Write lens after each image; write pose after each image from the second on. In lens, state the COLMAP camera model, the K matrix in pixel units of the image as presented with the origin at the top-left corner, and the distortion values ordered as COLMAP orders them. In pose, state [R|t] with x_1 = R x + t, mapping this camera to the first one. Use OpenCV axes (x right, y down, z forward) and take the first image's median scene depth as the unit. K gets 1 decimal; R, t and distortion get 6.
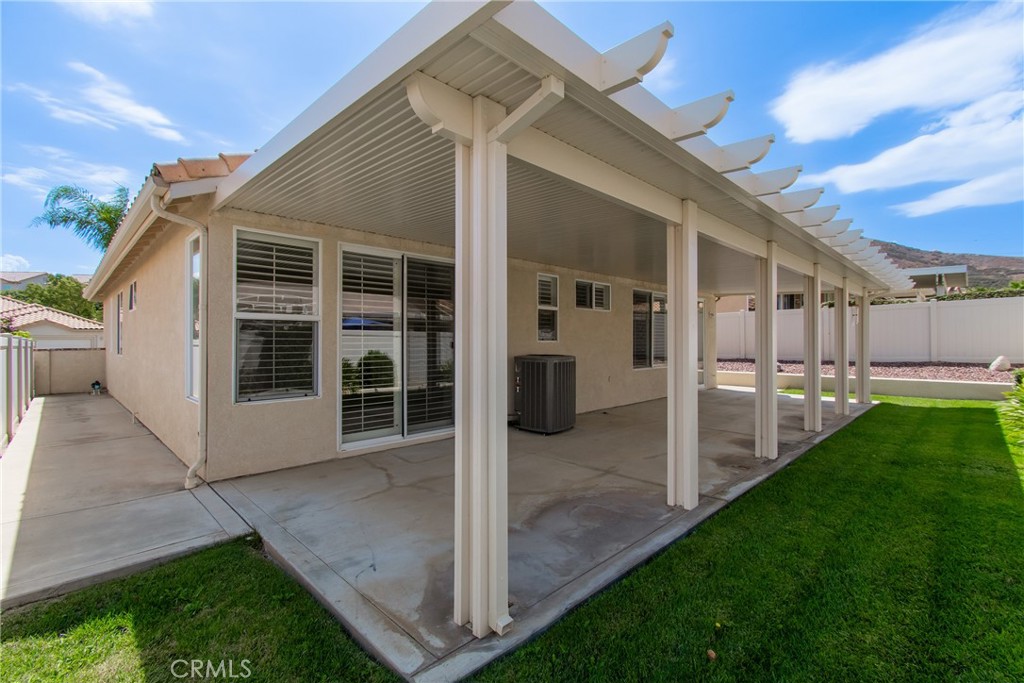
lens RADIAL K [[448.5, 0, 520.1], [0, 448.5, 342.0], [0, 0, 1]] dist [0.000166, -0.001532]
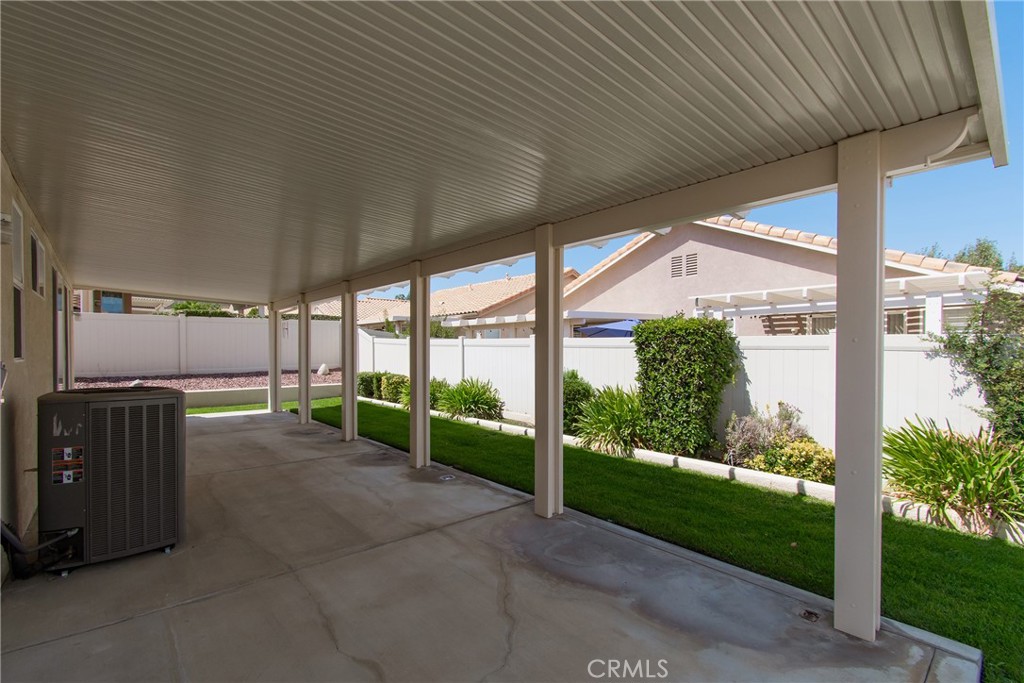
lens RADIAL K [[448.5, 0, 516.3], [0, 448.5, 348.2], [0, 0, 1]] dist [0.000166, -0.001532]
pose [[0.084922, 0.005803, 0.996371, -0.656879], [0.002044, 0.999980, -0.005999, -0.019893], [-0.996385, 0.002546, 0.084909, 0.918813]]
